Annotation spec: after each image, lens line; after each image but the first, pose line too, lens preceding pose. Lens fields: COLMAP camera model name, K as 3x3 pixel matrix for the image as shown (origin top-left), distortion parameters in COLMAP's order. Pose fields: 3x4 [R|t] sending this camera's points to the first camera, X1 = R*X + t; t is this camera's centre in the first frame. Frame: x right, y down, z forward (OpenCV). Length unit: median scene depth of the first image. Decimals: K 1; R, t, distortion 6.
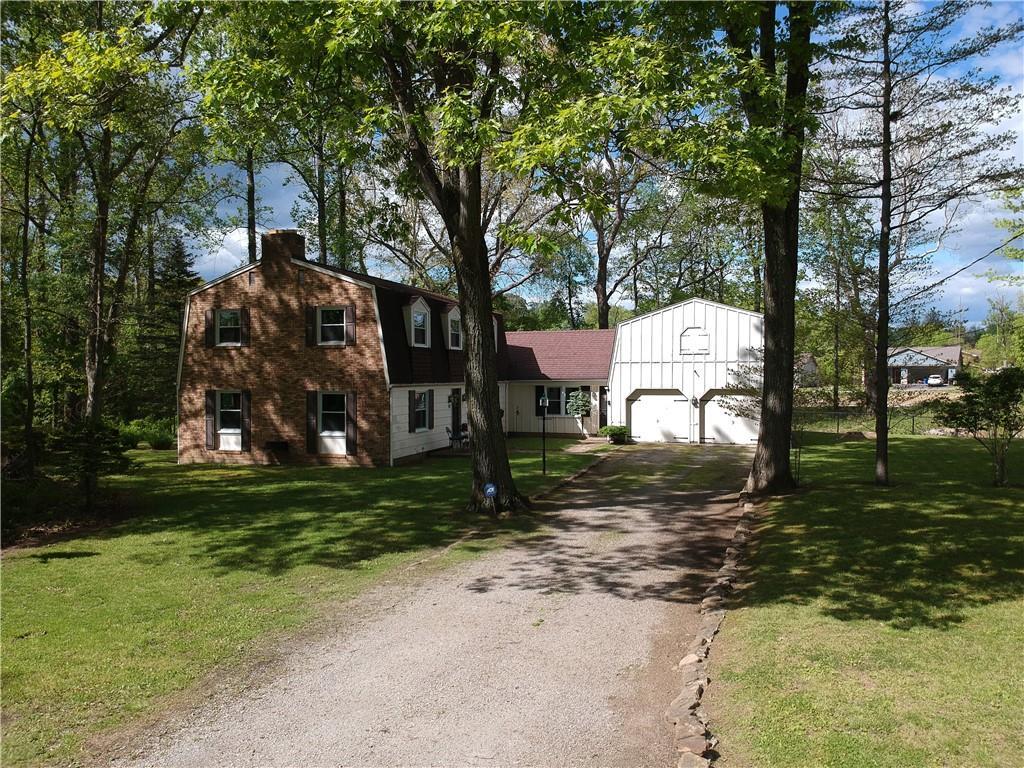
lens RADIAL K [[747.2, 0, 516.5], [0, 747.2, 393.7], [0, 0, 1]] dist [0.088507, -0.163441]
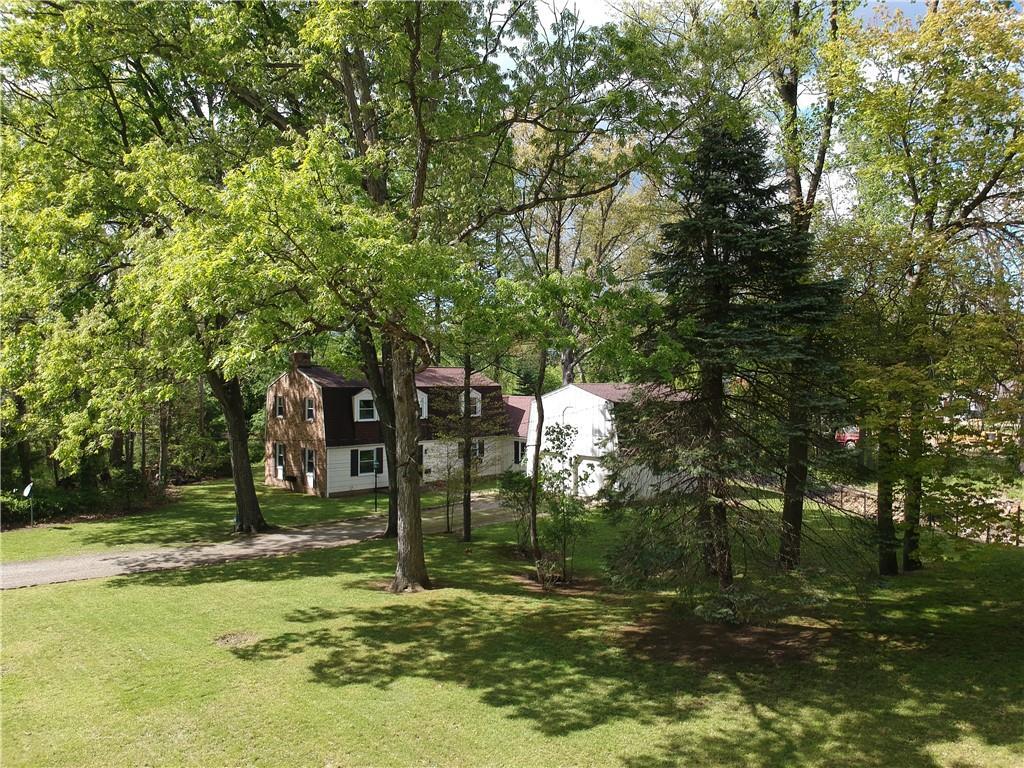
lens RADIAL K [[747.2, 0, 516.5], [0, 747.2, 393.7], [0, 0, 1]] dist [0.088507, -0.163441]
pose [[0.850737, 0.011498, -0.525466, 0.963369], [-0.014566, 0.999892, -0.001704, -0.122167], [0.525390, 0.009104, 0.850813, -0.169316]]
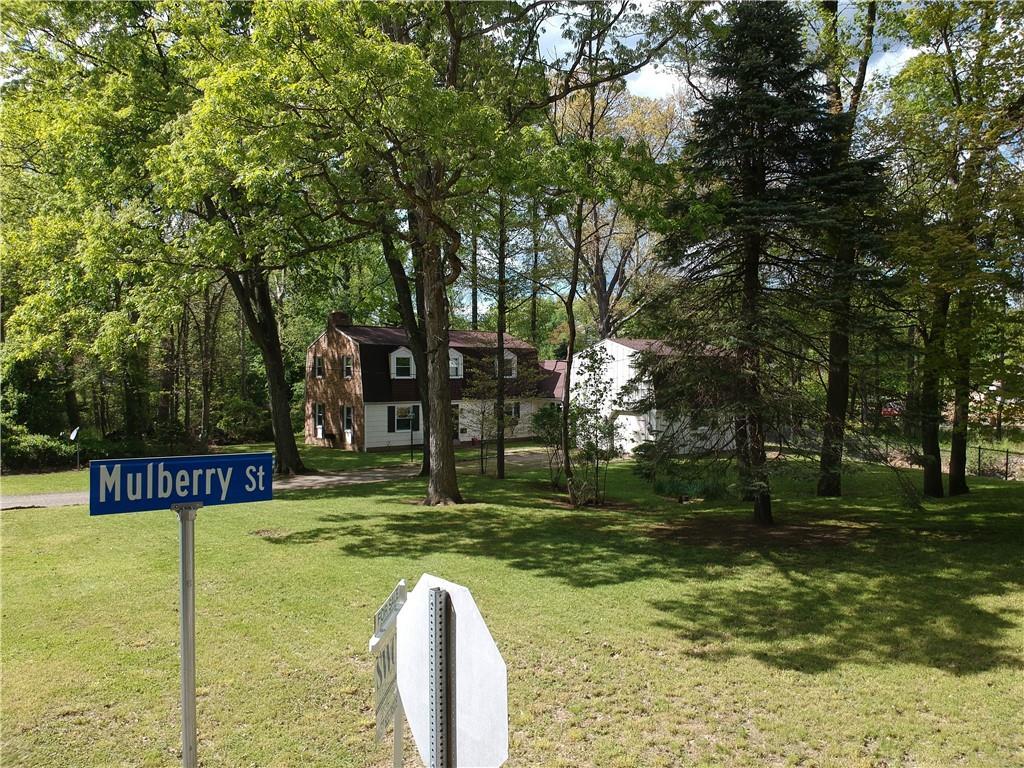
lens RADIAL K [[747.2, 0, 516.5], [0, 747.2, 393.7], [0, 0, 1]] dist [0.088507, -0.163441]
pose [[0.822238, 0.014047, -0.568970, 0.968284], [-0.014921, 0.999884, 0.003124, -0.039610], [0.568948, 0.005921, 0.822352, -0.161086]]
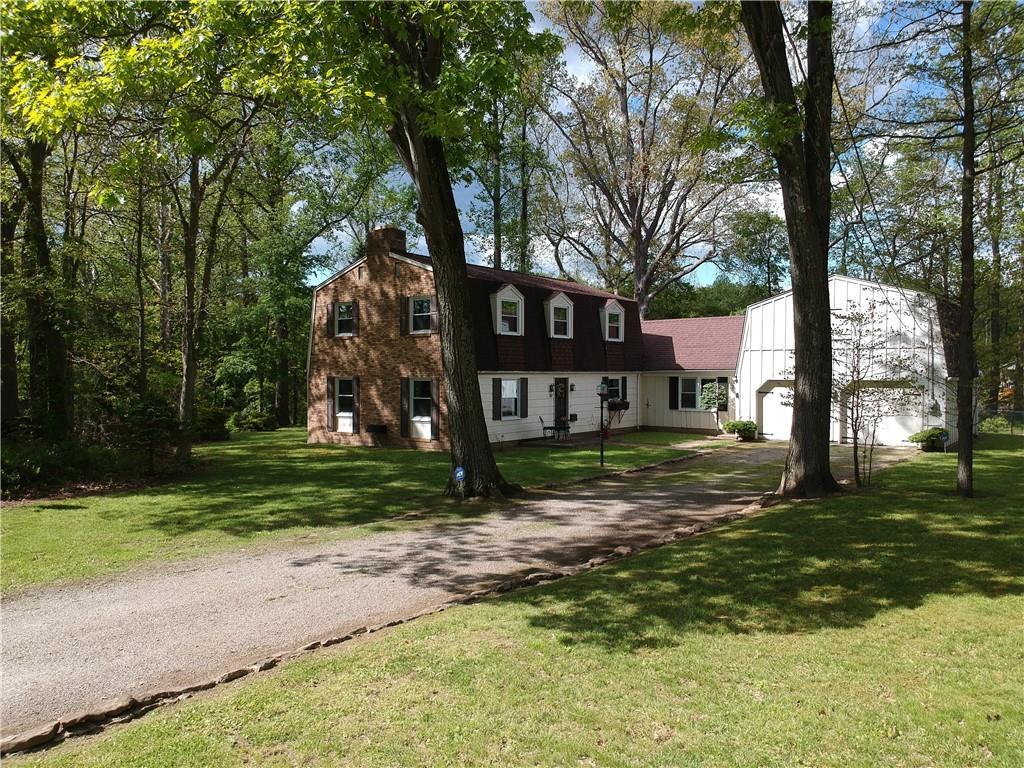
lens RADIAL K [[747.2, 0, 516.5], [0, 747.2, 393.7], [0, 0, 1]] dist [0.088507, -0.163441]
pose [[0.942382, 0.014018, -0.334244, 0.213131], [-0.013048, 0.999902, 0.005146, 0.011029], [0.334283, -0.000488, 0.942472, 0.062977]]
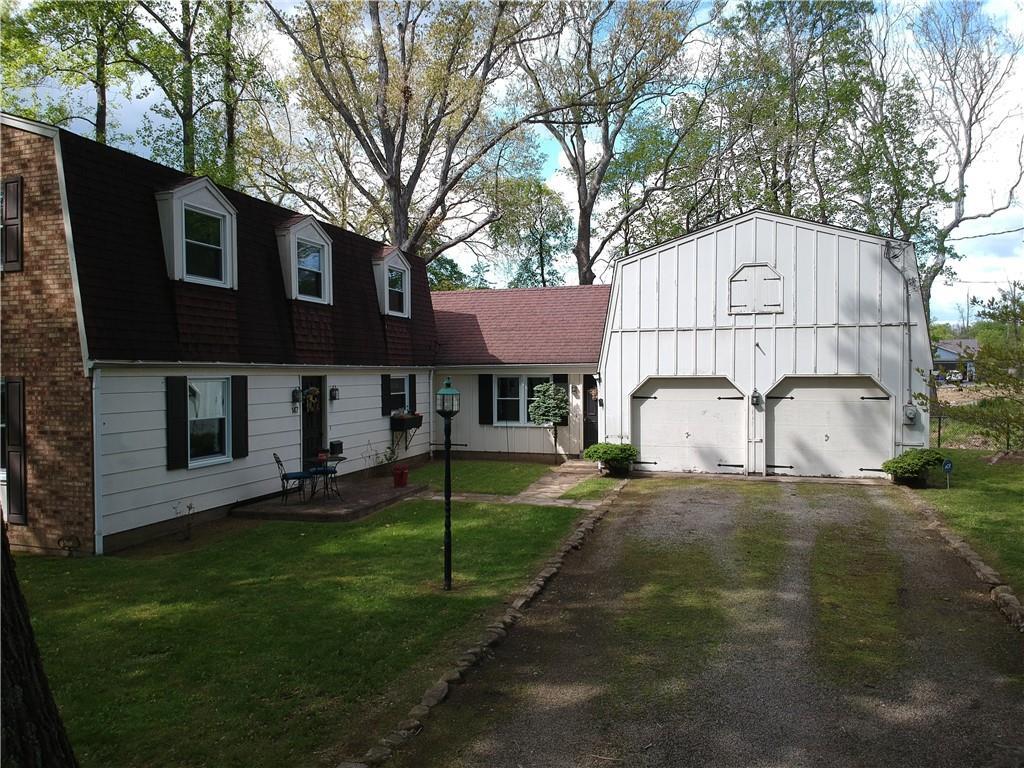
lens RADIAL K [[747.2, 0, 516.5], [0, 747.2, 393.7], [0, 0, 1]] dist [0.088507, -0.163441]
pose [[0.999570, -0.001767, 0.029255, 0.051563], [0.001750, 0.999998, 0.000601, 0.006151], [-0.029256, -0.000550, 0.999572, 0.520259]]
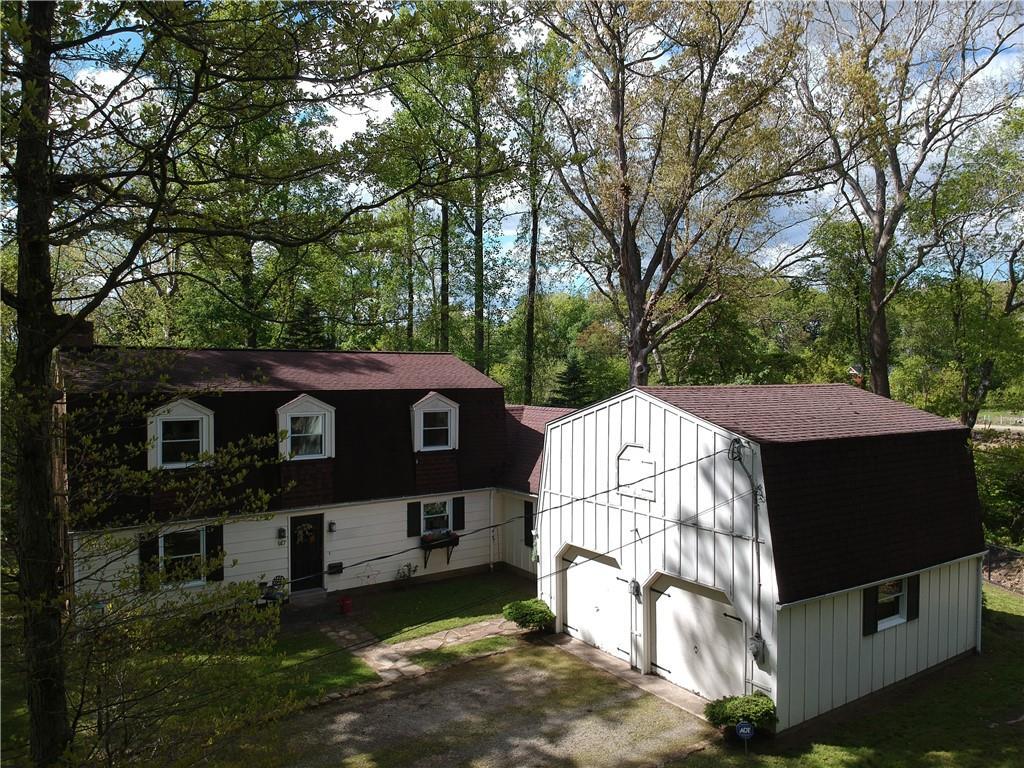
lens RADIAL K [[747.2, 0, 516.5], [0, 747.2, 393.7], [0, 0, 1]] dist [0.088507, -0.163441]
pose [[0.795339, 0.019774, -0.605843, 0.553308], [-0.019041, 0.999790, 0.007635, -0.143963], [0.605866, 0.005463, 0.795548, 0.624109]]
